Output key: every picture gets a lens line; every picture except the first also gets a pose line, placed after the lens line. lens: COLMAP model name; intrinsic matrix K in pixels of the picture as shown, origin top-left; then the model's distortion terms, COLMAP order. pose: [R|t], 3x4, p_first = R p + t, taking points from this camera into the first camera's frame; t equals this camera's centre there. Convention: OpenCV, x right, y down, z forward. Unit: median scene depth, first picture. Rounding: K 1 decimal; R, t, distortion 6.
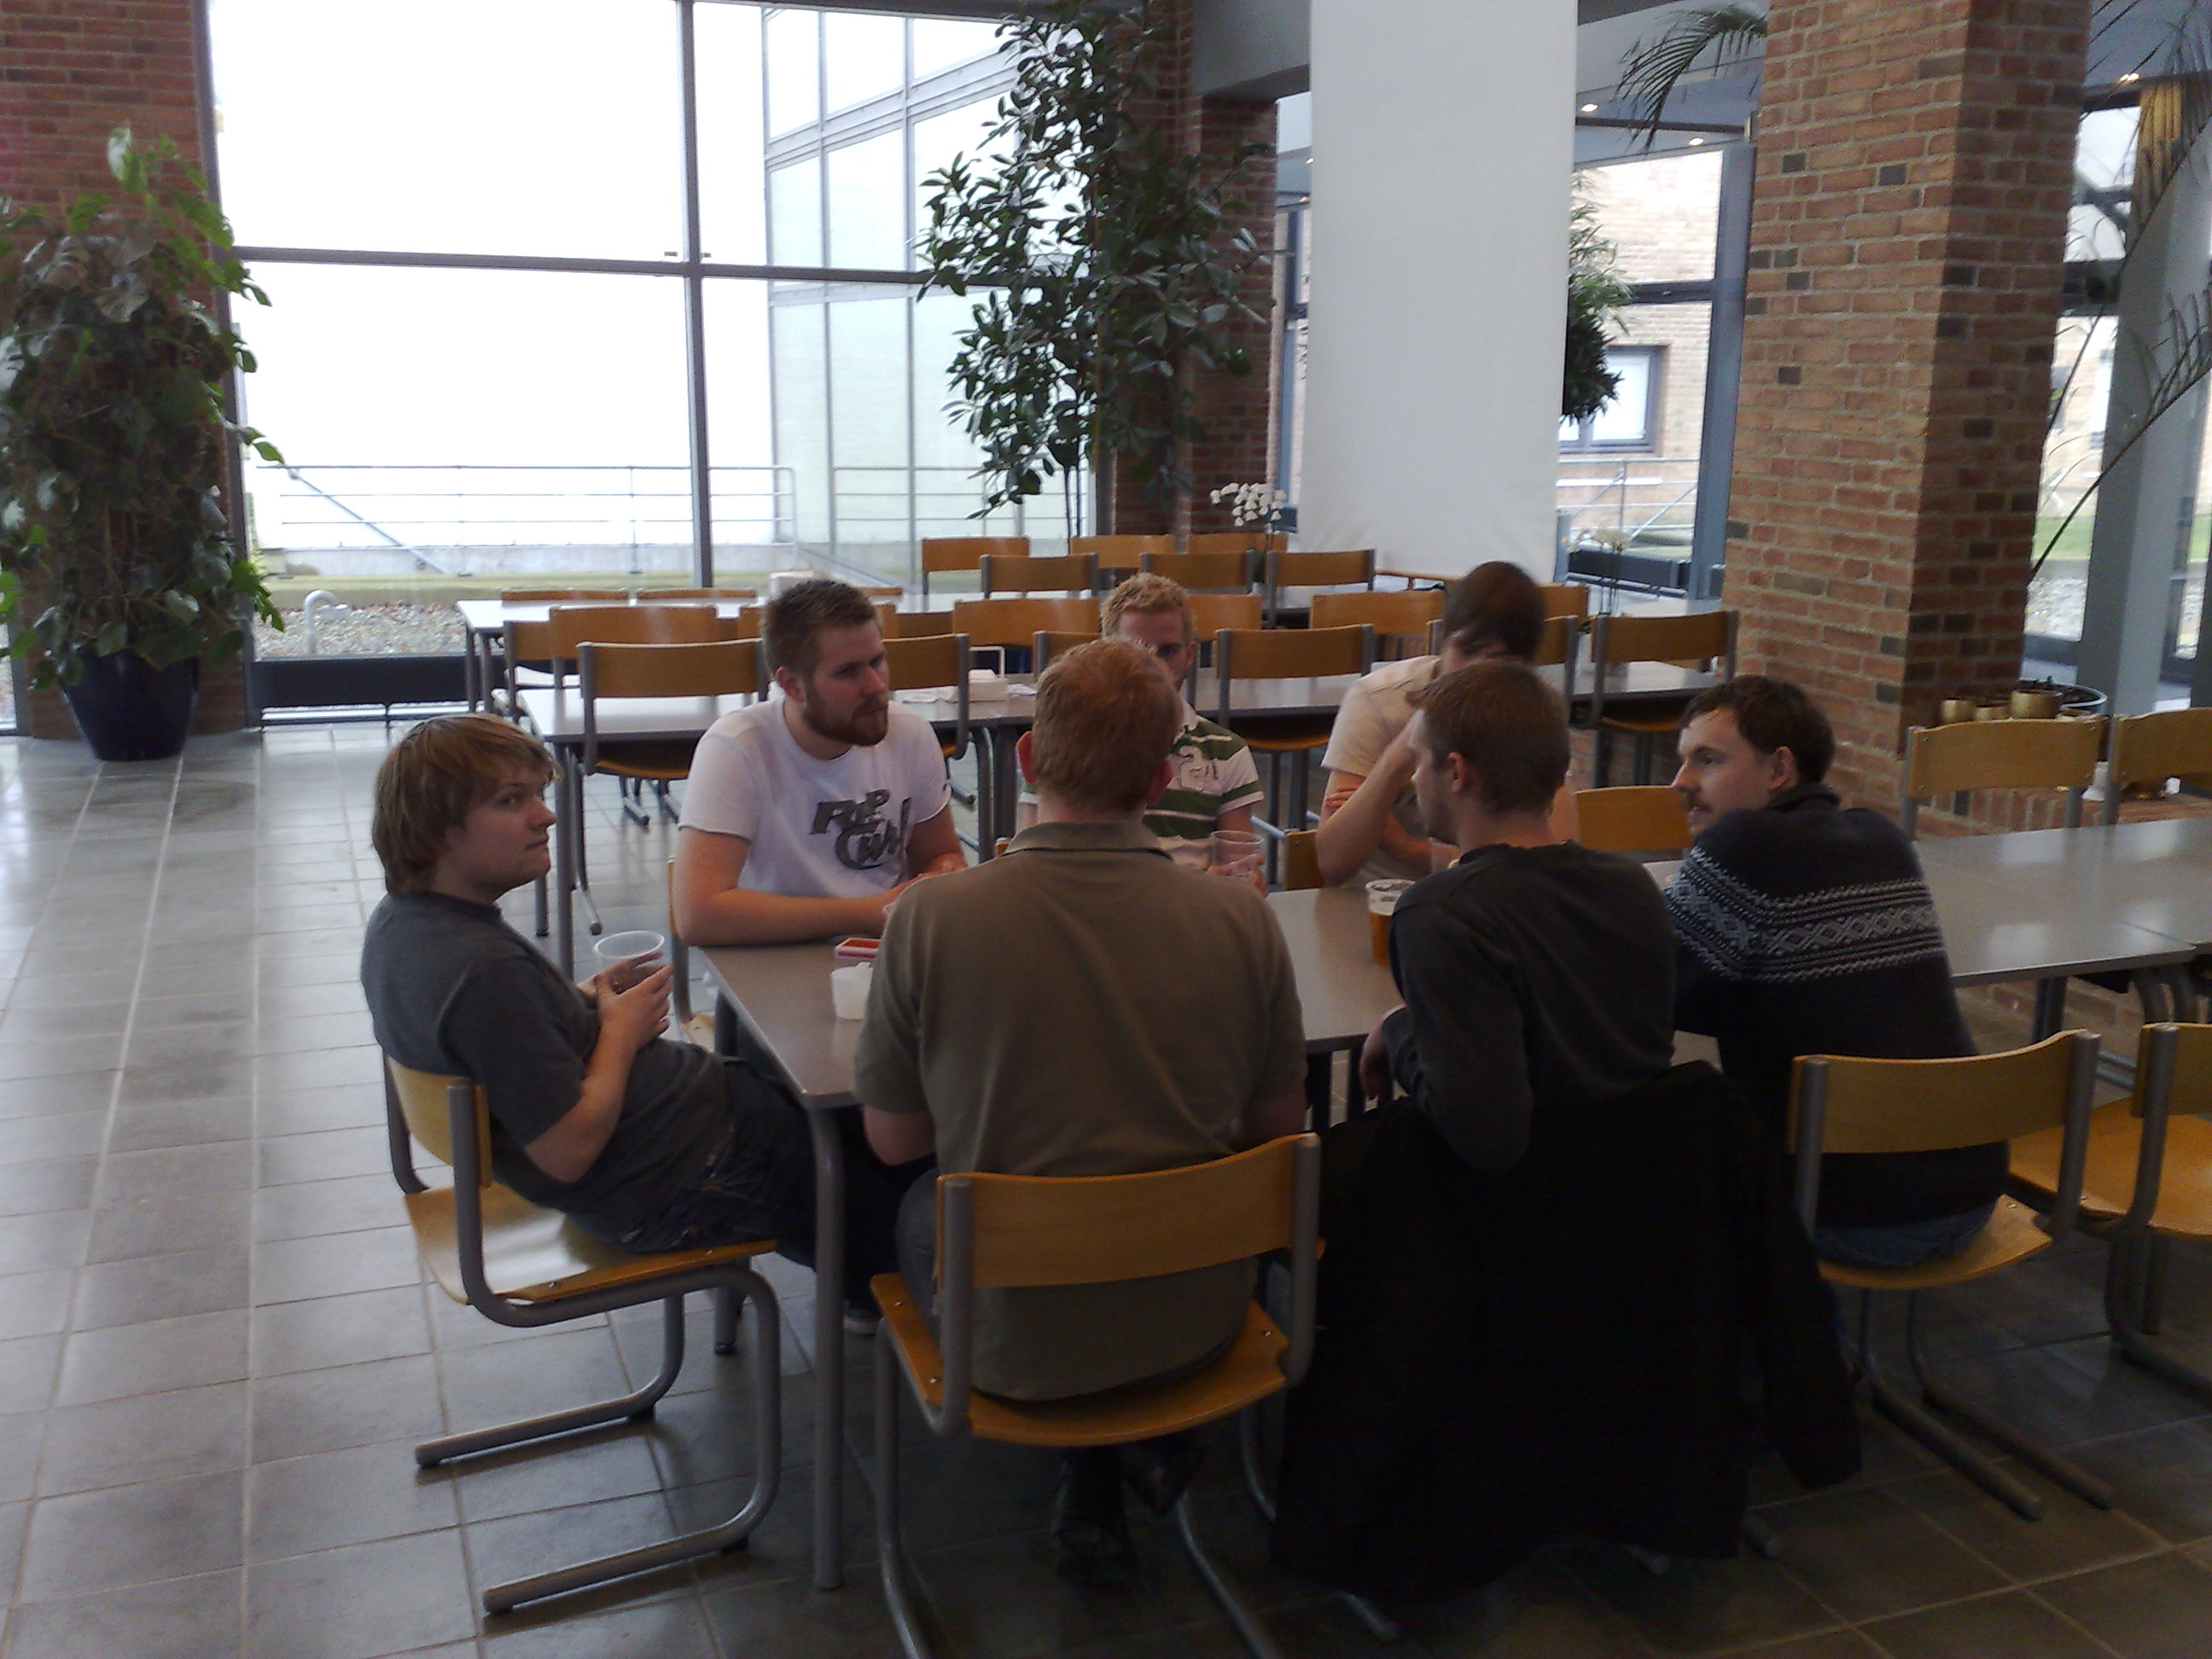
lens RADIAL K [[2125.6, 0, 1106.0], [0, 2125.6, 829.5], [0, 0, 1]] dist [0.140536, -0.240158]
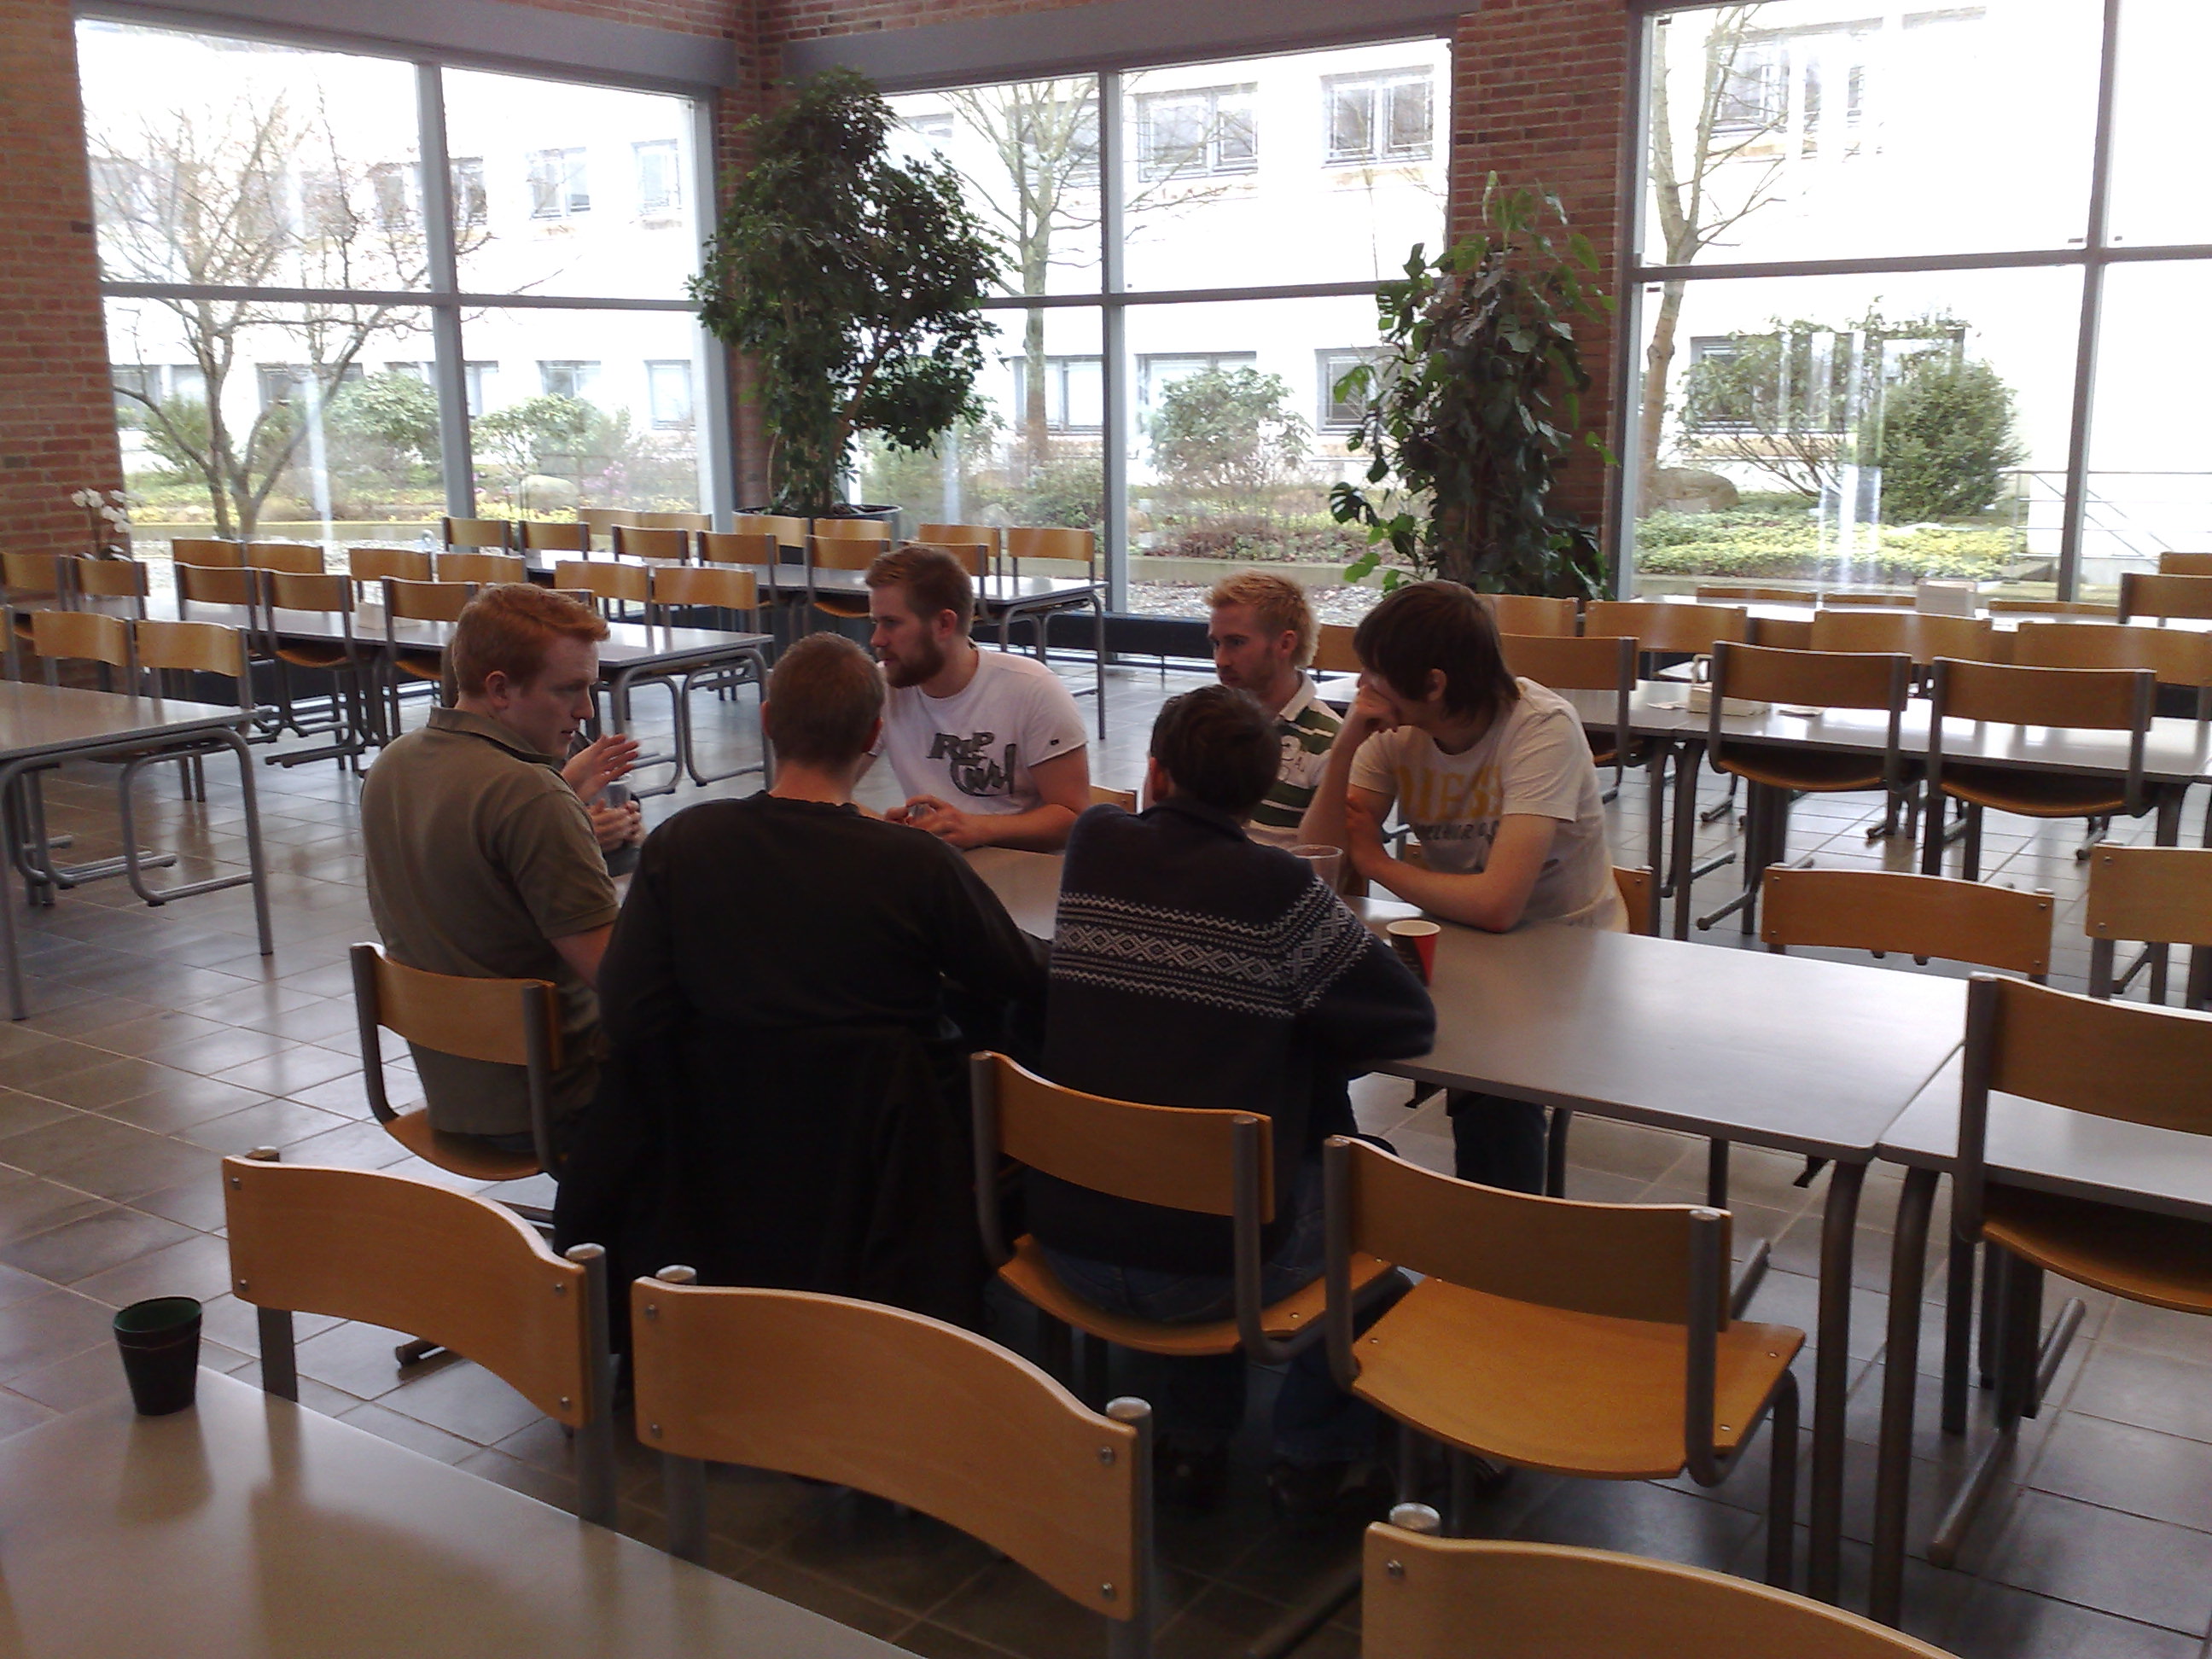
lens RADIAL K [[2125.6, 0, 1106.0], [0, 2125.6, 829.5], [0, 0, 1]] dist [0.140536, -0.240158]
pose [[0.578883, 0.153720, -0.800790, 0.748831], [-0.153804, 0.985026, 0.077903, -0.056720], [0.800774, 0.078069, 0.593857, 0.281187]]
